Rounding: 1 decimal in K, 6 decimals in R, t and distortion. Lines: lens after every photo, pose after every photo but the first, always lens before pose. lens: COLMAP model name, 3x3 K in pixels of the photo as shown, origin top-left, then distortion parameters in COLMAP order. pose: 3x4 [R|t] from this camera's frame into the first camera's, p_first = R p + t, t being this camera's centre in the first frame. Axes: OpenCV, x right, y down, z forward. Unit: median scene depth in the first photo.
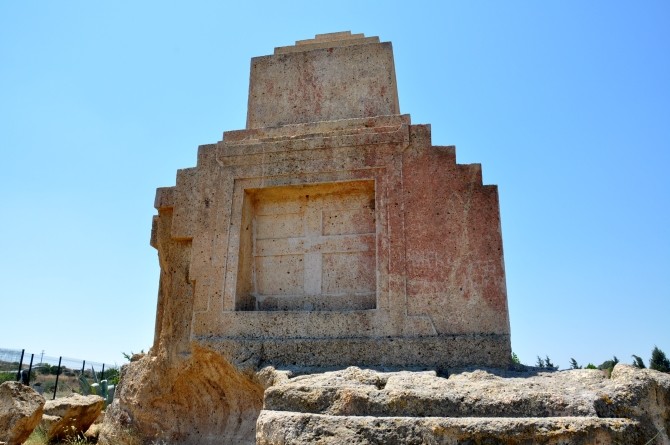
lens RADIAL K [[510.4, 0, 340.3], [0, 510.4, 224.4], [0, 0, 1]] dist [-0.123837, 0.081903]
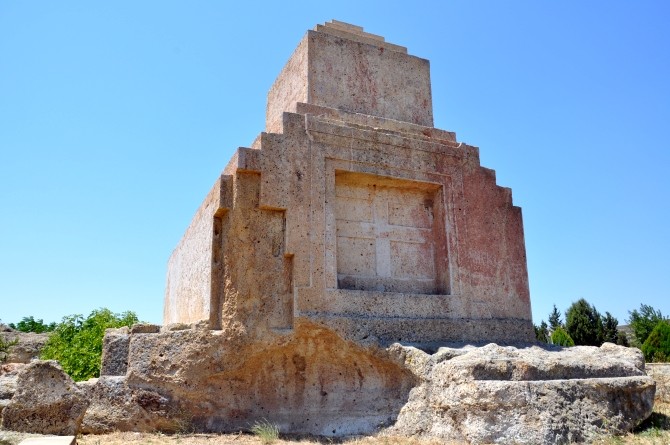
lens RADIAL K [[510.4, 0, 334.6], [0, 510.4, 222.7], [0, 0, 1]] dist [-0.123837, 0.081903]
pose [[0.833479, 0.133875, 0.536088, -0.752604], [-0.165370, 0.986172, 0.010835, 0.026416], [-0.527224, -0.097684, 0.844093, 0.133335]]
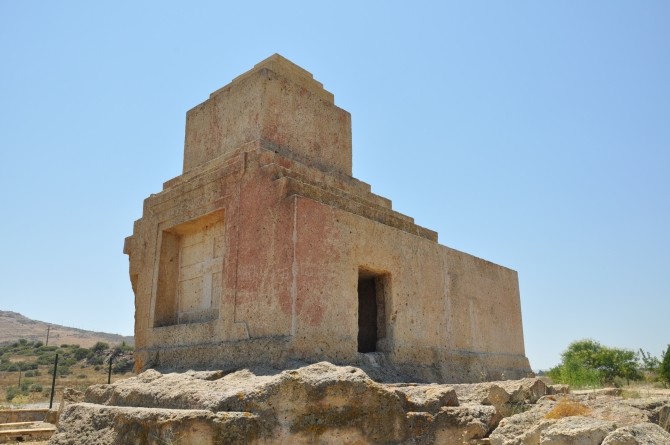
lens RADIAL K [[564.6, 0, 333.6], [0, 564.6, 220.7], [0, 0, 1]] dist [-0.056674, 0.023152]
pose [[0.849826, -0.168704, -0.499335, 0.911811], [0.185439, 0.982520, -0.016349, 0.009115], [0.493364, -0.078702, 0.866255, 0.000481]]
